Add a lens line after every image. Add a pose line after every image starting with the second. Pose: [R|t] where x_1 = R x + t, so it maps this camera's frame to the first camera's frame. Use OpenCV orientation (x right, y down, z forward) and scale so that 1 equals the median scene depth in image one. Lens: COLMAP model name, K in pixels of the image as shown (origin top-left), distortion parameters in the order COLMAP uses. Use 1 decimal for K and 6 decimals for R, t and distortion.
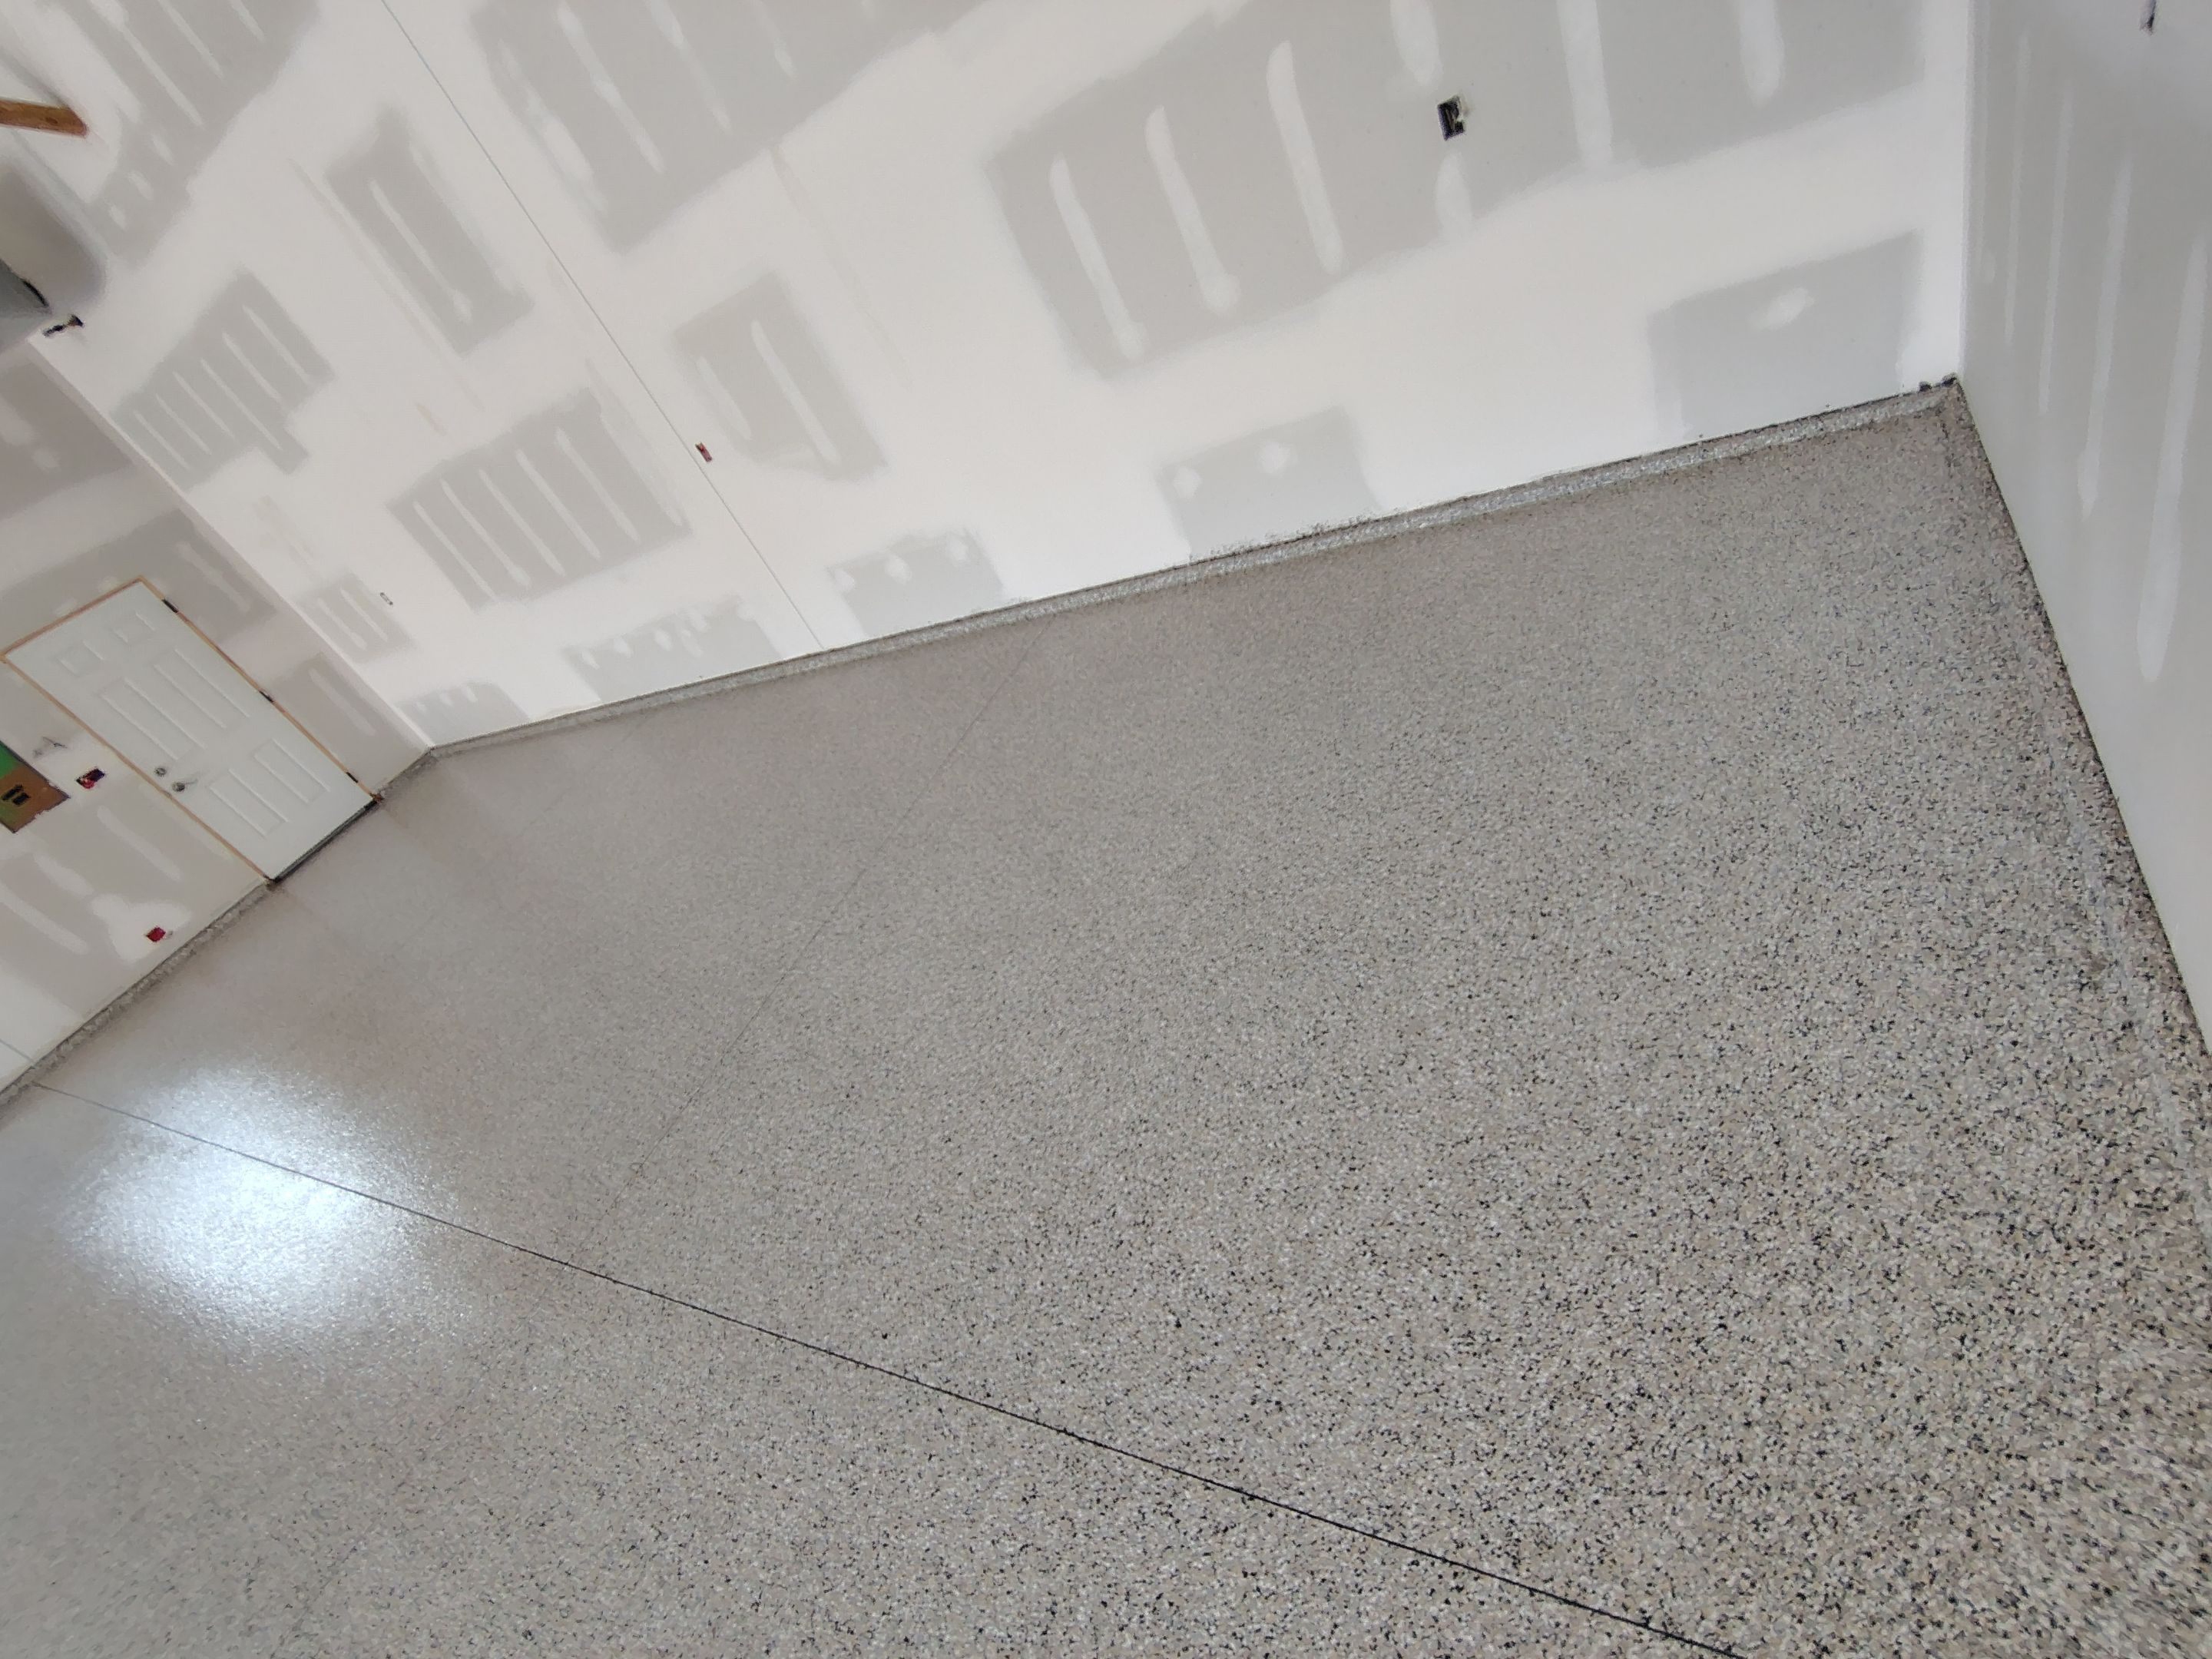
lens RADIAL K [[1031.9, 0, 1106.6], [0, 1031.9, 834.4], [0, 0, 1]] dist [-0.008637, 0.003841]
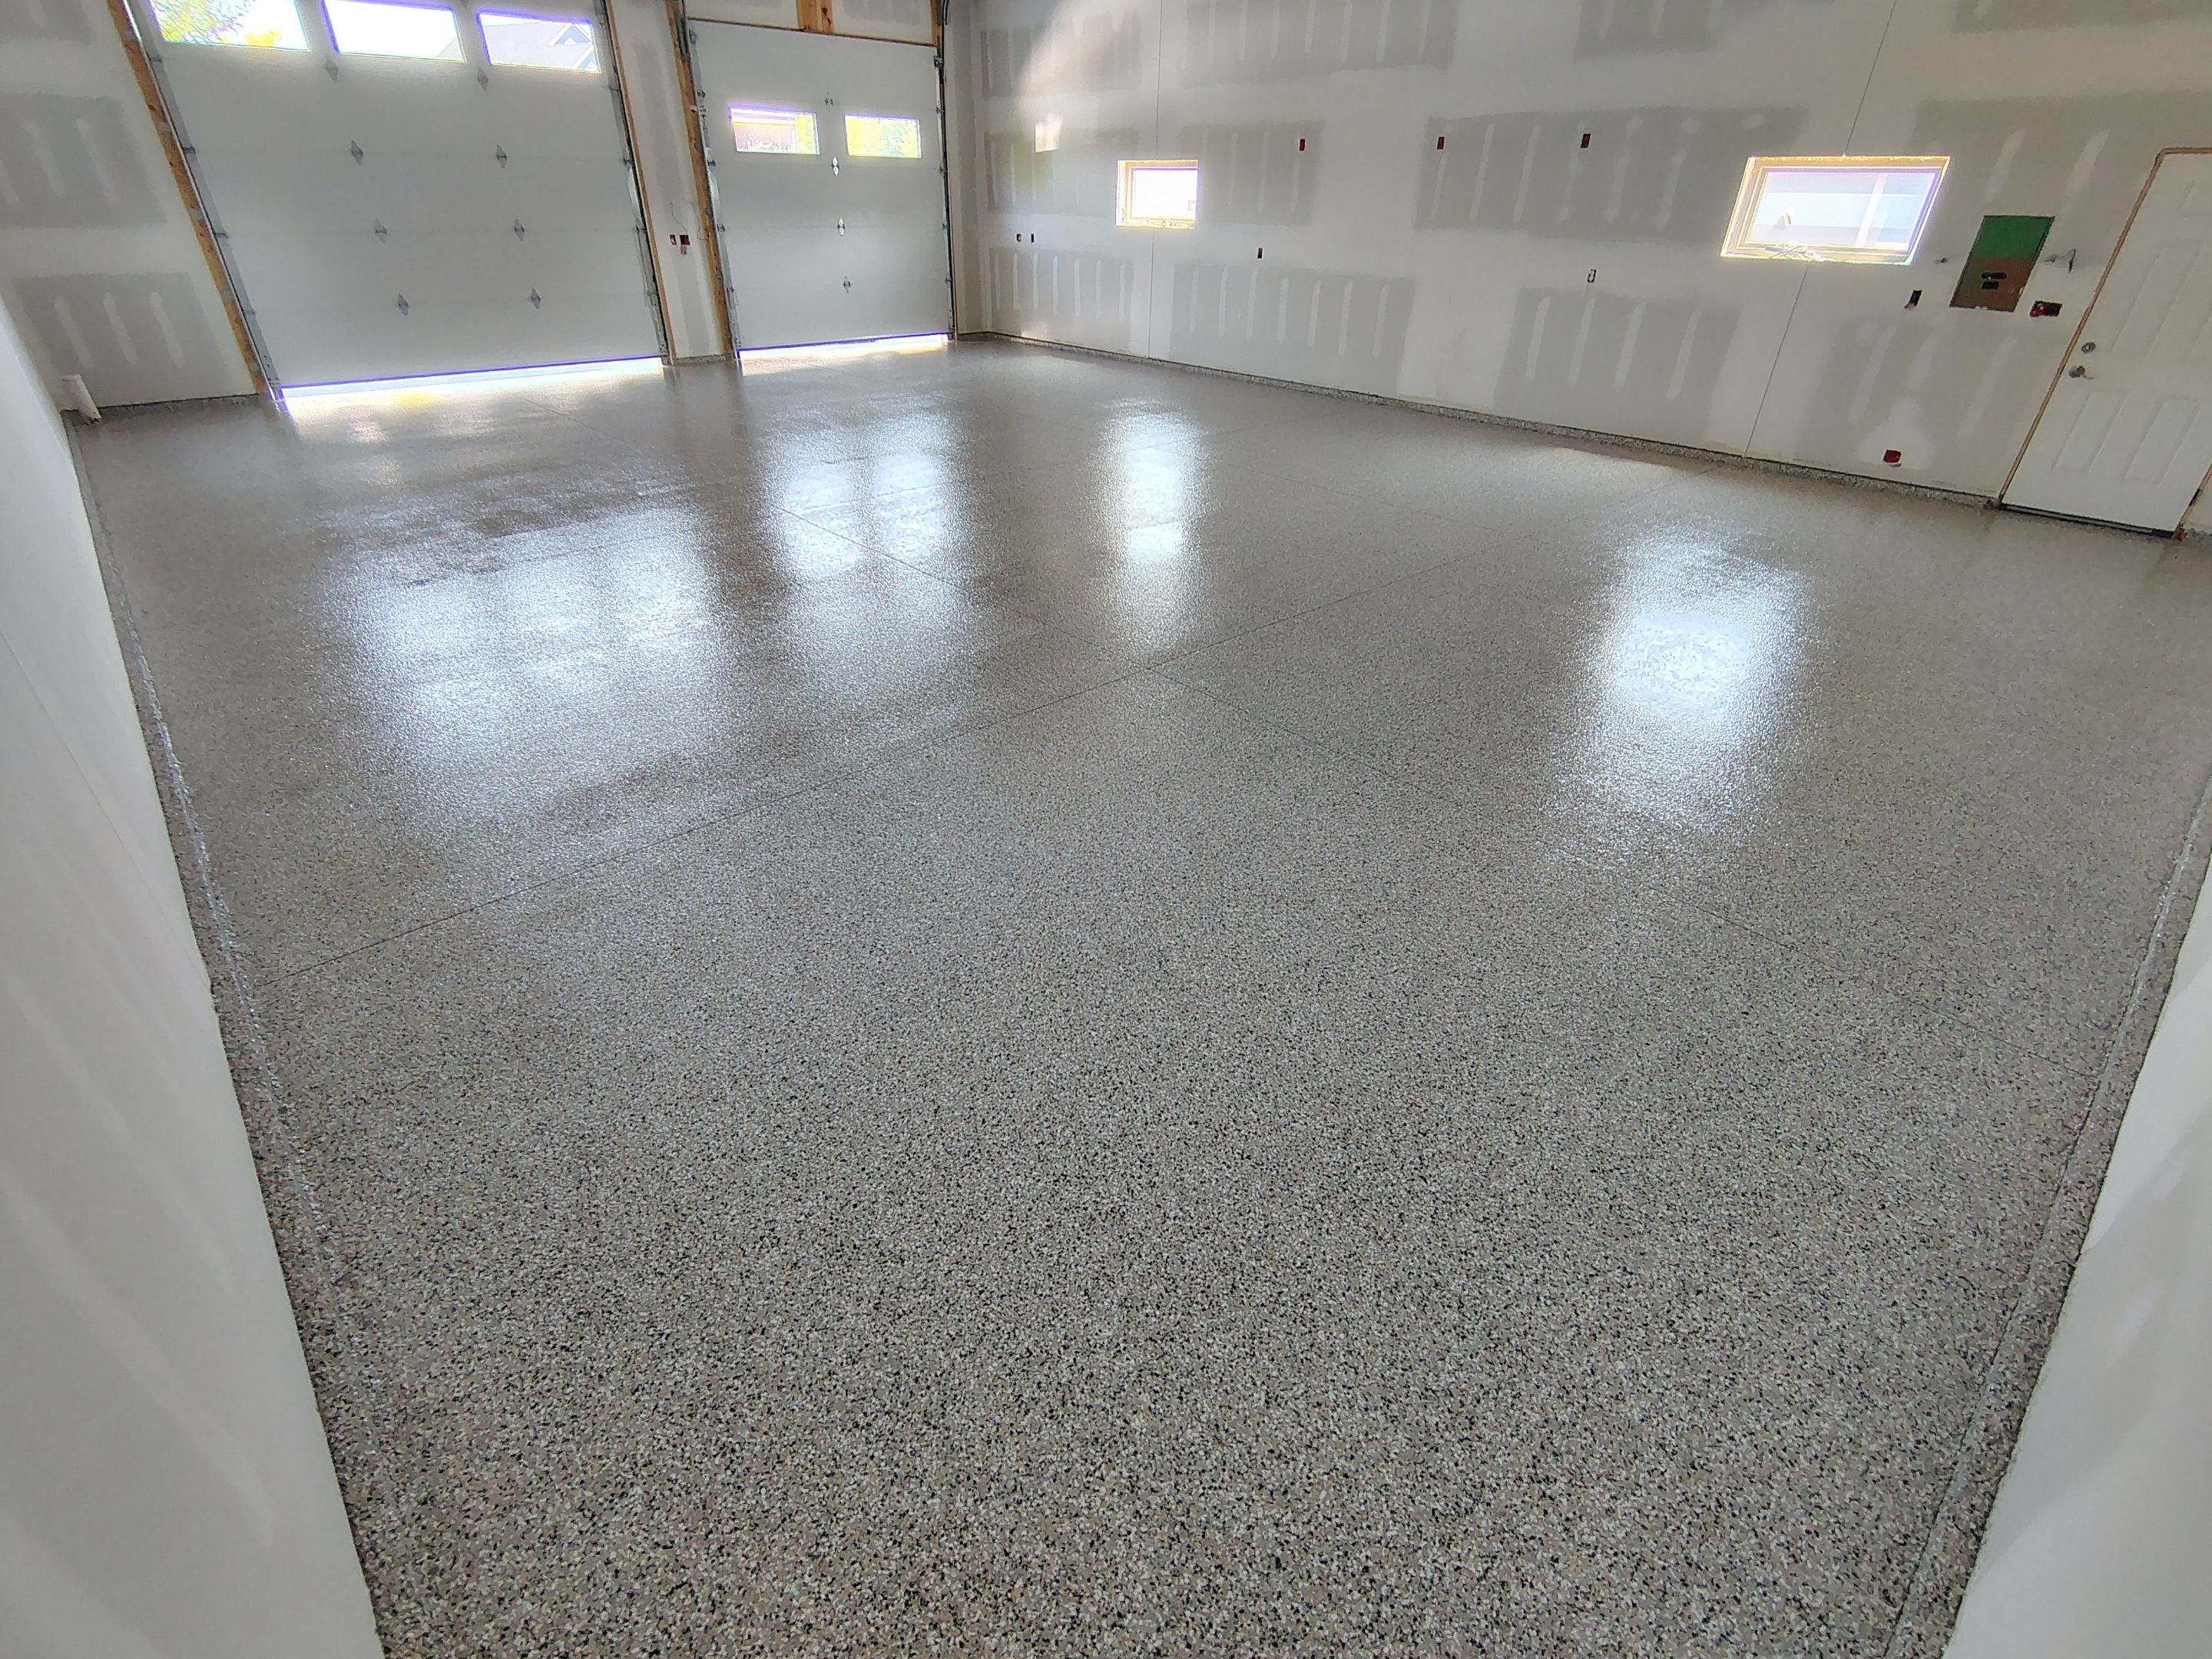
lens RADIAL K [[1031.9, 0, 1072.0], [0, 1031.9, 822.8], [0, 0, 1]] dist [-0.008637, 0.003841]
pose [[-0.373745, 0.790737, -0.484820, 0.272192], [-0.412333, 0.326566, 0.850492, -0.458872], [0.830840, 0.517774, 0.203995, 0.394550]]
